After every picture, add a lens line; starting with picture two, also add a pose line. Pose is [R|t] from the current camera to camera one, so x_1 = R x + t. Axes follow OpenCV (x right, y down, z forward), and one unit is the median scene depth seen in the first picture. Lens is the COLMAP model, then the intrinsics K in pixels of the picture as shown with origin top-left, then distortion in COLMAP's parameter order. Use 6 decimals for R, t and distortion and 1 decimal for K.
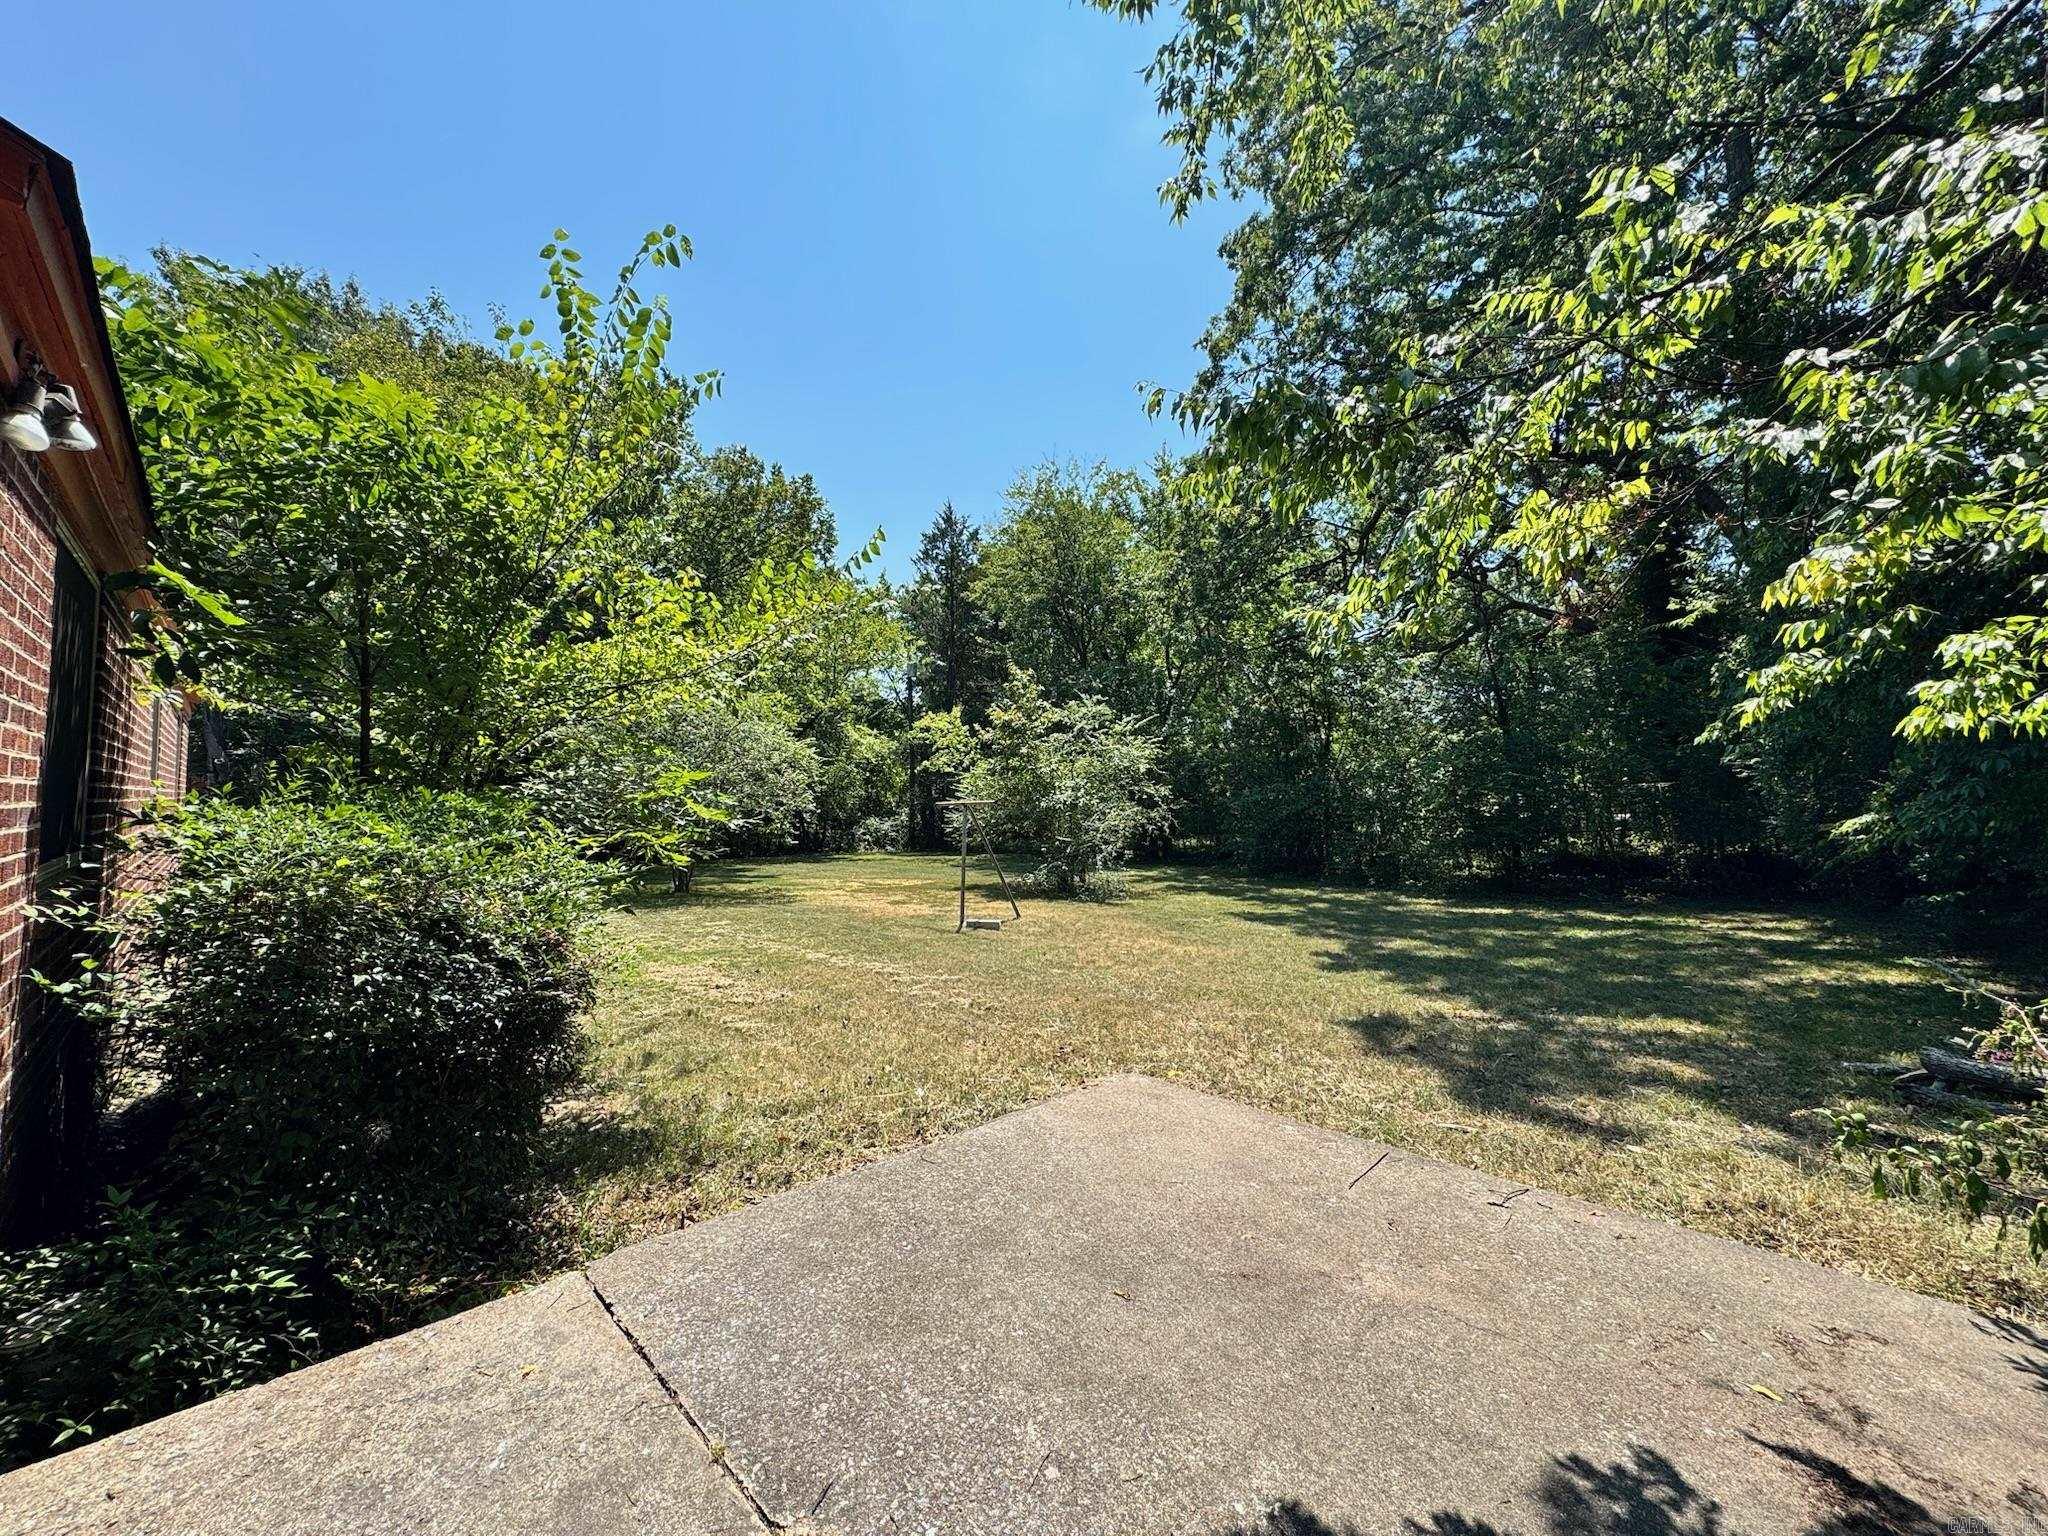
lens RADIAL K [[810.0, 0, 1025.1], [0, 810.0, 771.0], [0, 0, 1]] dist [-0.001438, 0.000252]
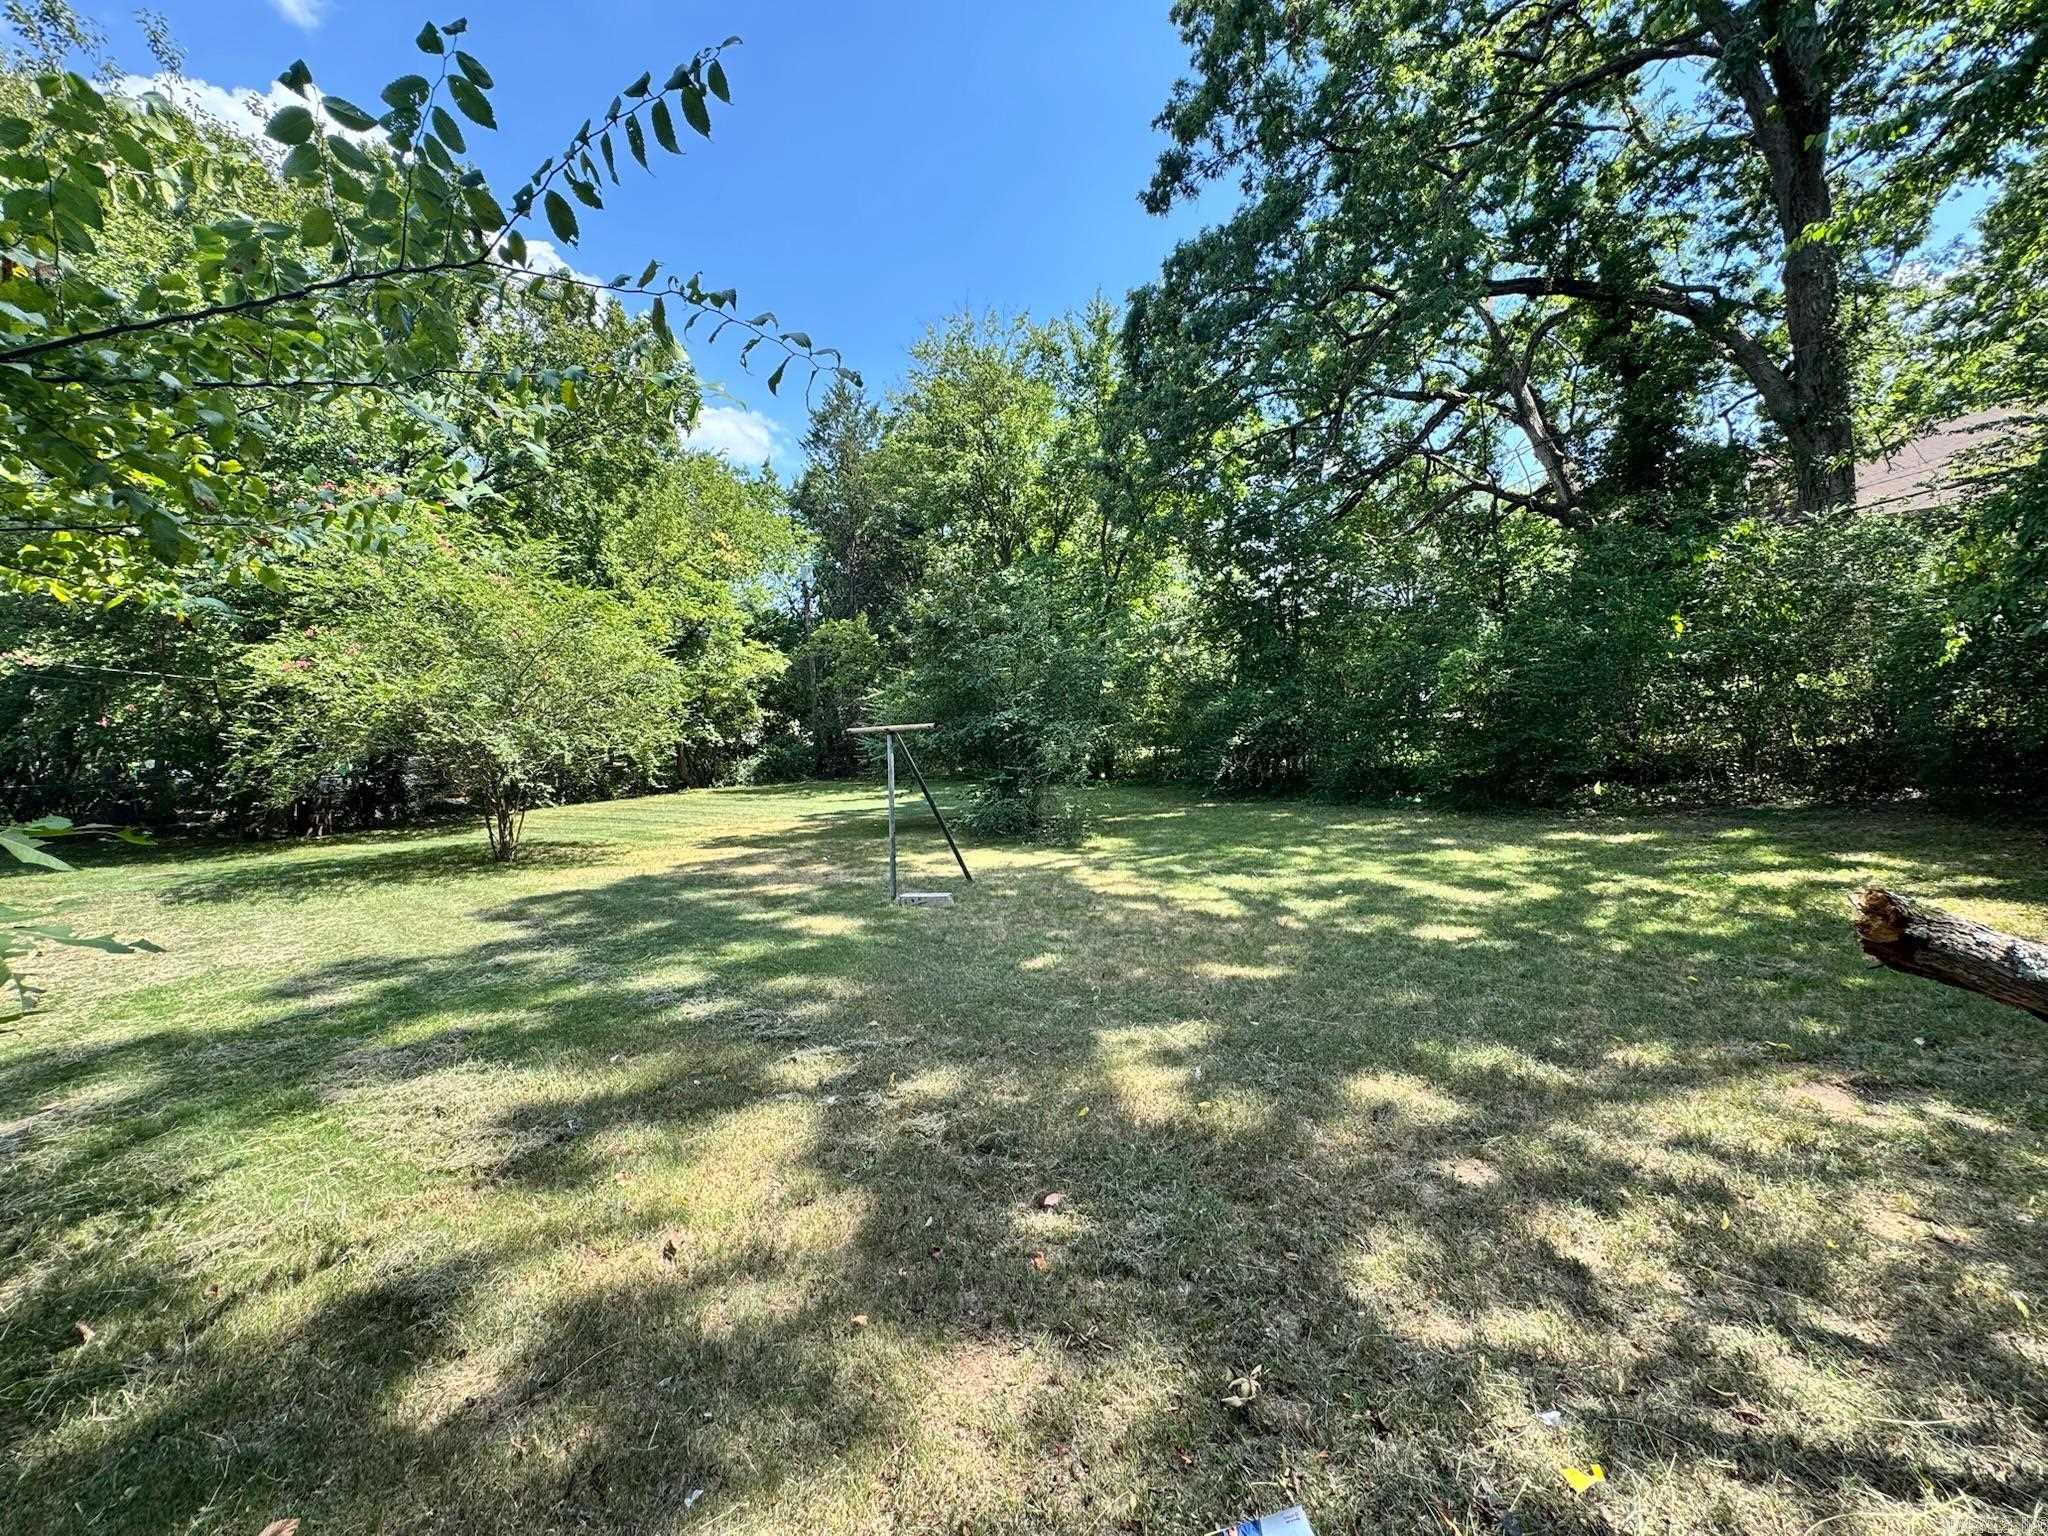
lens RADIAL K [[820.4, 0, 1020.1], [0, 820.4, 771.9], [0, 0, 1]] dist [-0.001066, 0.000021]
pose [[0.993952, -0.041153, 0.101810, -0.024252], [0.030684, 0.994277, 0.102331, 0.007108], [-0.105438, -0.098589, 0.989527, 0.188999]]
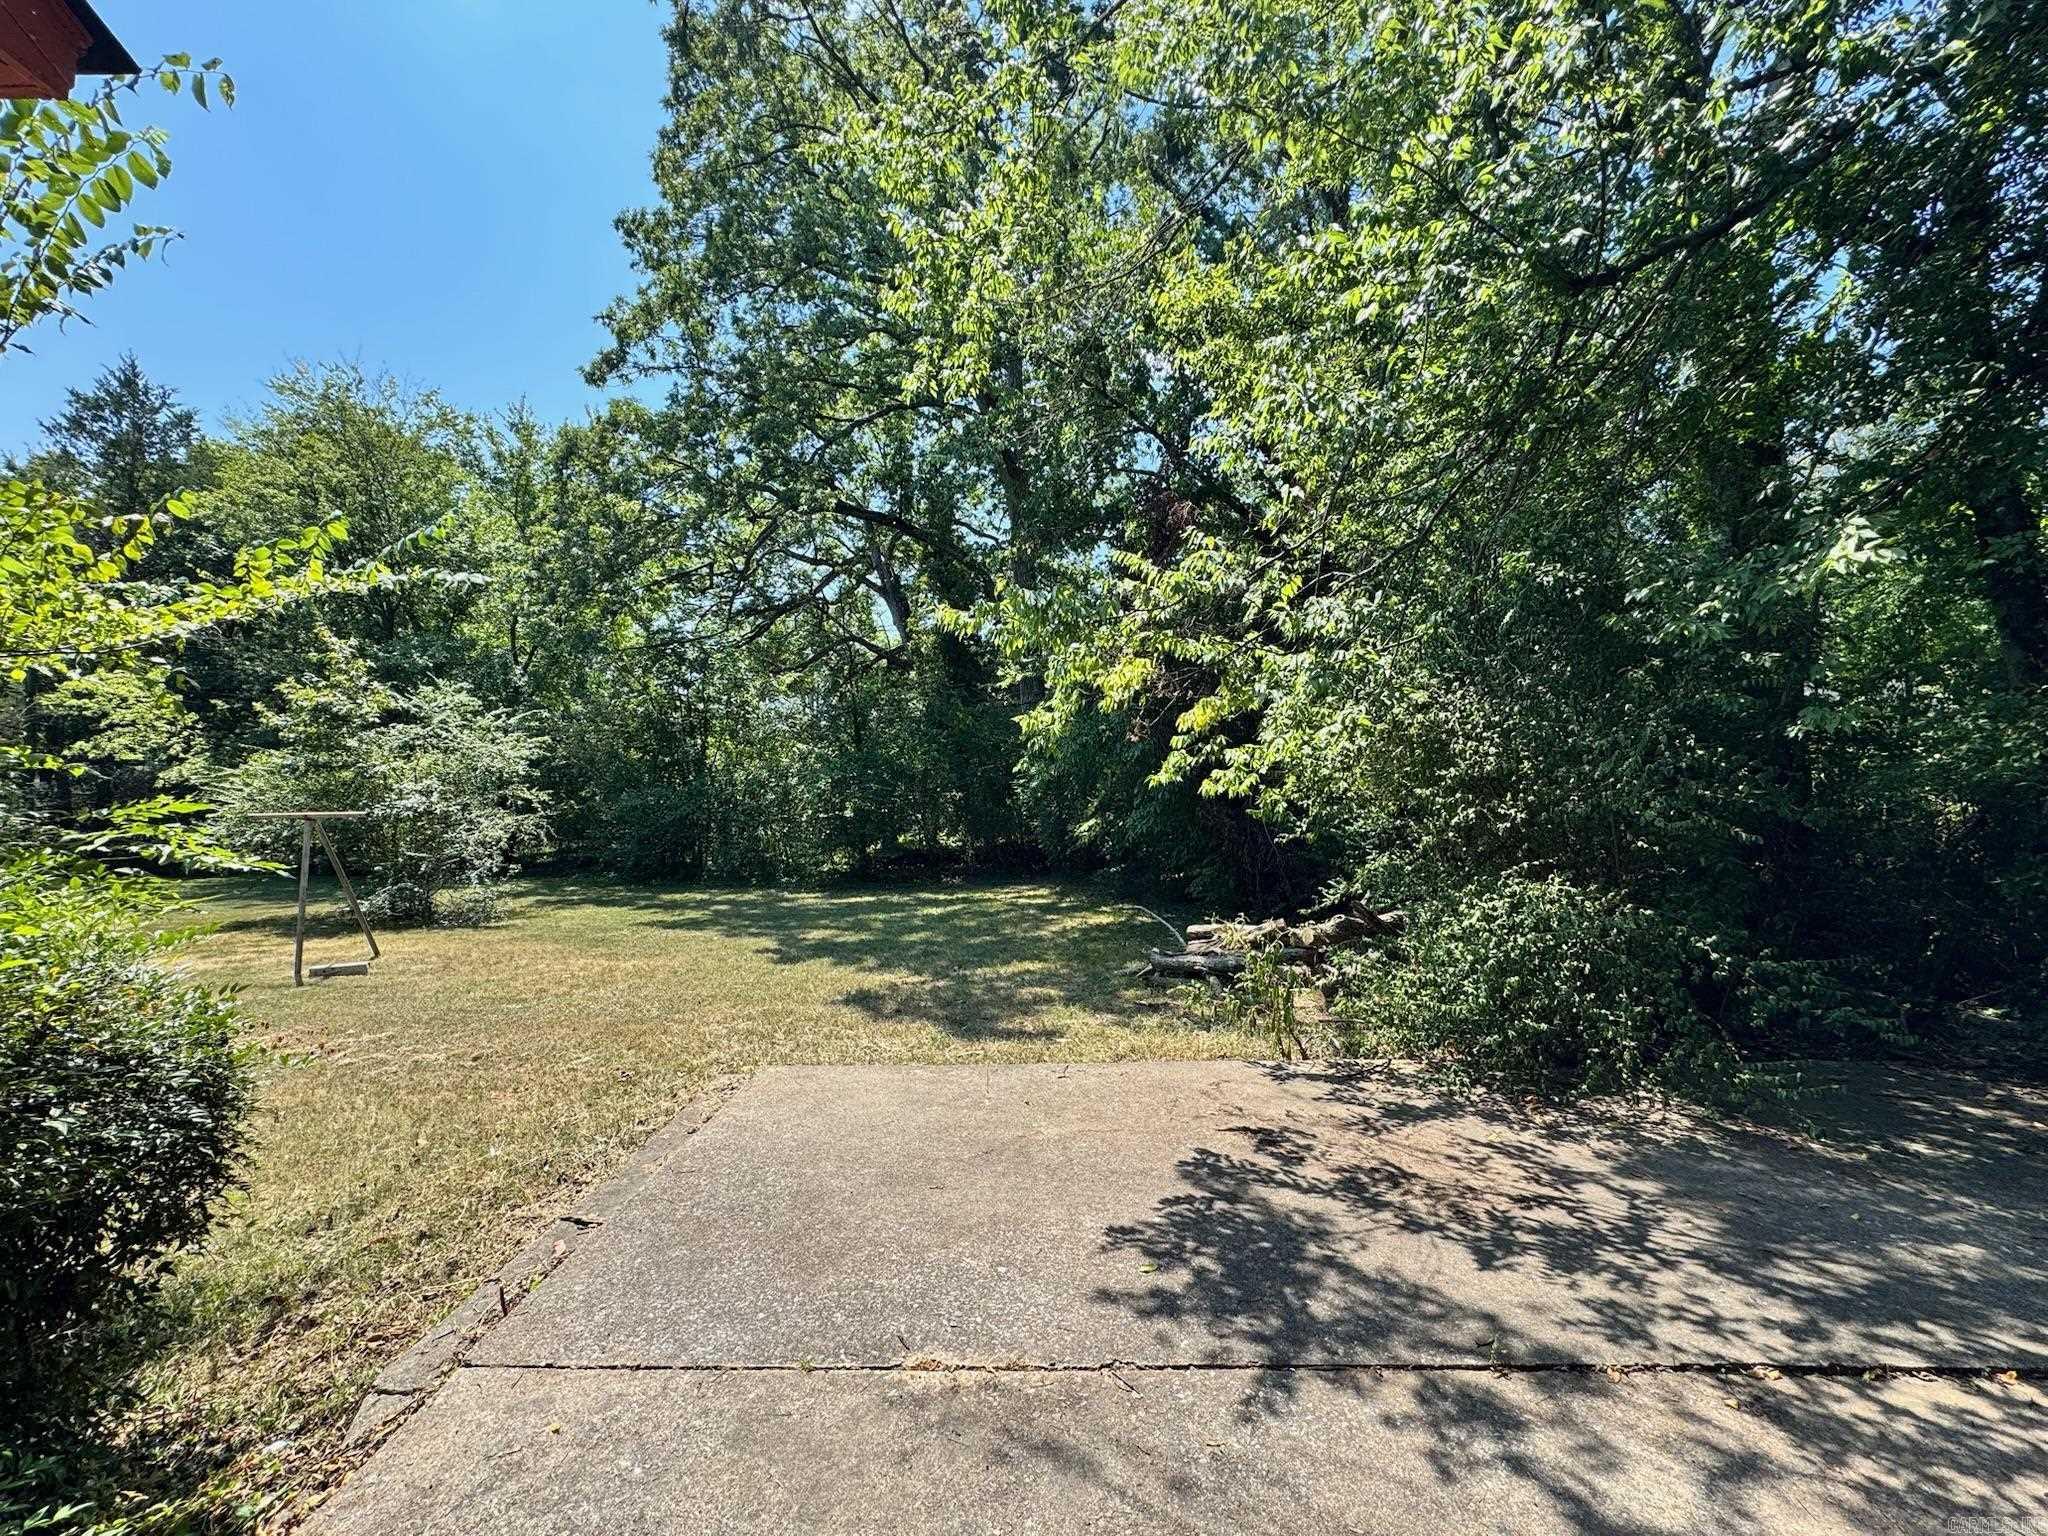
lens RADIAL K [[810.0, 0, 1025.1], [0, 810.0, 771.0], [0, 0, 1]] dist [-0.001438, 0.000252]
pose [[0.699420, 0.030404, 0.714064, -0.099813], [-0.031333, 0.999439, -0.011865, -0.009444], [-0.714024, -0.014075, 0.699980, -0.012935]]
